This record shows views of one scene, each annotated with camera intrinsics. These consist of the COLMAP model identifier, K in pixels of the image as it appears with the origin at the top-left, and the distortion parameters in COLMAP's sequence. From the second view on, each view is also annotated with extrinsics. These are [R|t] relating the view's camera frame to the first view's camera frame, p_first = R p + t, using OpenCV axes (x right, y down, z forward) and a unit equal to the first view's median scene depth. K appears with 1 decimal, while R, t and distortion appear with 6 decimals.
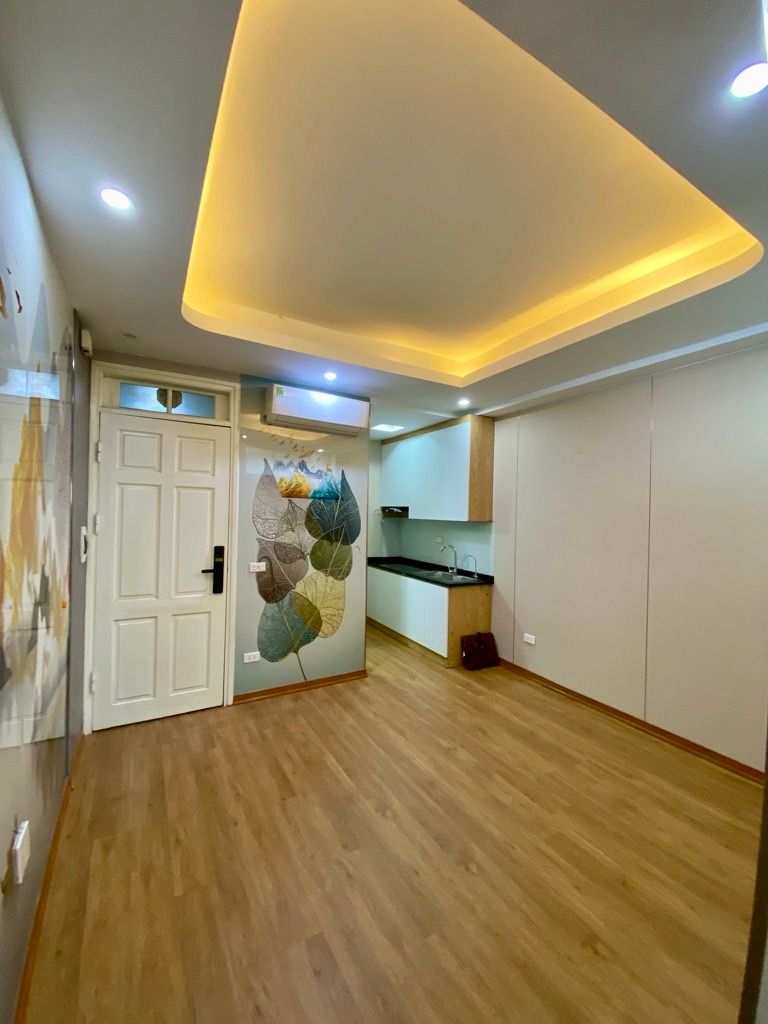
lens RADIAL K [[413.4, 0, 384.1], [0, 413.4, 506.1], [0, 0, 1]] dist [-0.000212, -0.011673]
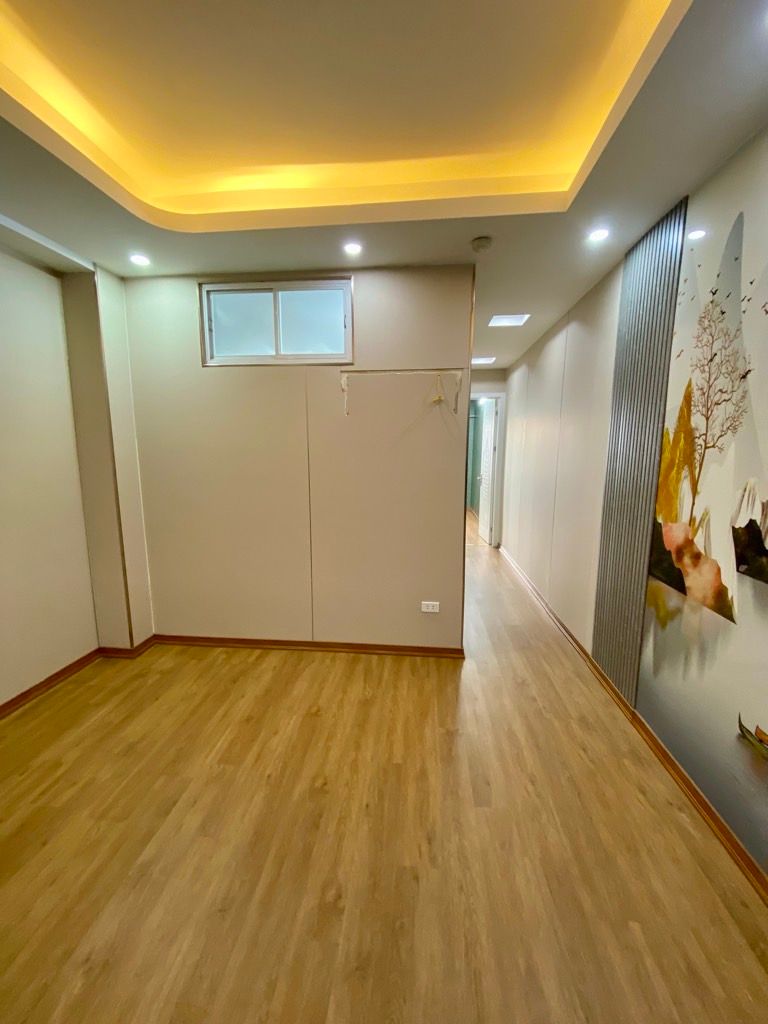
lens RADIAL K [[413.4, 0, 384.2], [0, 413.4, 511.4], [0, 0, 1]] dist [-0.000212, -0.011673]
pose [[-0.814871, -0.108436, 0.569410, -0.268125], [-0.023374, 0.987694, 0.154642, 0.031663], [-0.579171, 0.112704, -0.807377, 1.042766]]
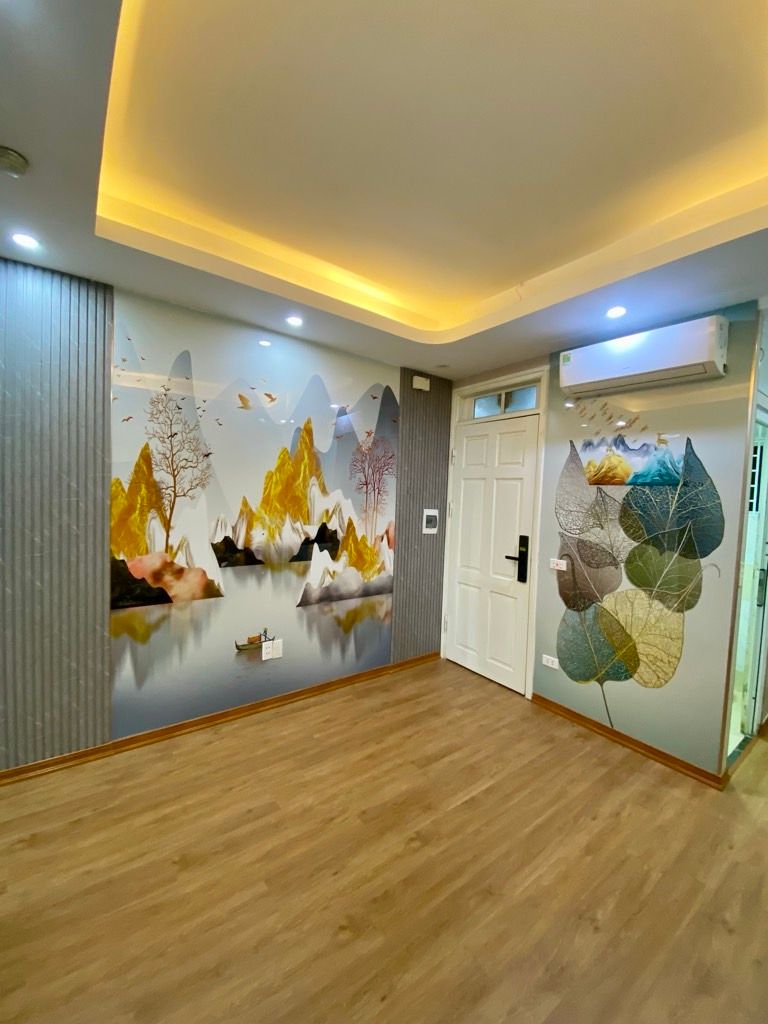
lens RADIAL K [[413.4, 0, 380.3], [0, 413.4, 510.7], [0, 0, 1]] dist [-0.000212, -0.011673]
pose [[0.108153, 0.024065, -0.993843, 0.622895], [-0.021199, 0.999535, 0.021896, 0.023912], [0.993908, 0.018701, 0.108613, 0.607947]]
